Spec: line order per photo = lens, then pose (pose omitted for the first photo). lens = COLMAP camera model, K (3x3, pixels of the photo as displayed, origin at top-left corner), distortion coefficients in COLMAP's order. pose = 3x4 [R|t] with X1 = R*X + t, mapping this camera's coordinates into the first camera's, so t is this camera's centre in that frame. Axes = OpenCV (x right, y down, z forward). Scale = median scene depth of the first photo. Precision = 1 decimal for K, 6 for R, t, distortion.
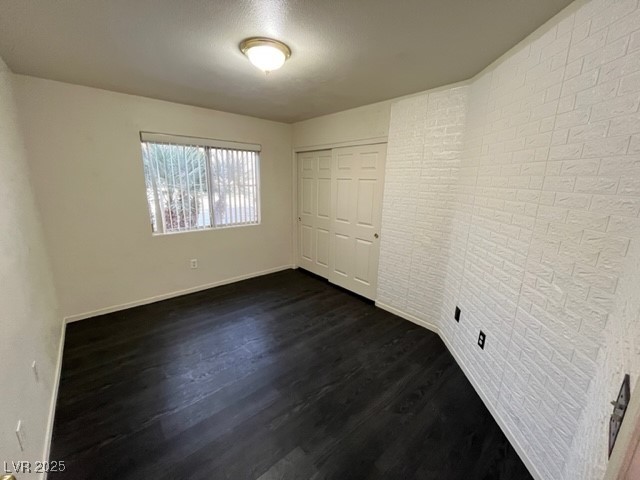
lens RADIAL K [[256.9, 0, 320.0], [0, 256.9, 240.0], [0, 0, 1]] dist [-0.000832, -0.000225]
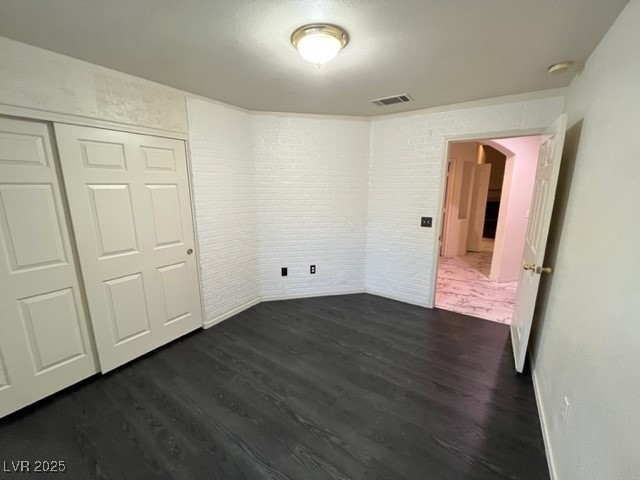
lens RADIAL K [[256.9, 0, 320.0], [0, 256.9, 240.0], [0, 0, 1]] dist [-0.000832, -0.000225]
pose [[-0.254241, -0.218742, 0.942079, -0.673227], [0.216692, 0.936439, 0.275912, -0.193093], [-0.942553, 0.274289, -0.190681, 0.767975]]
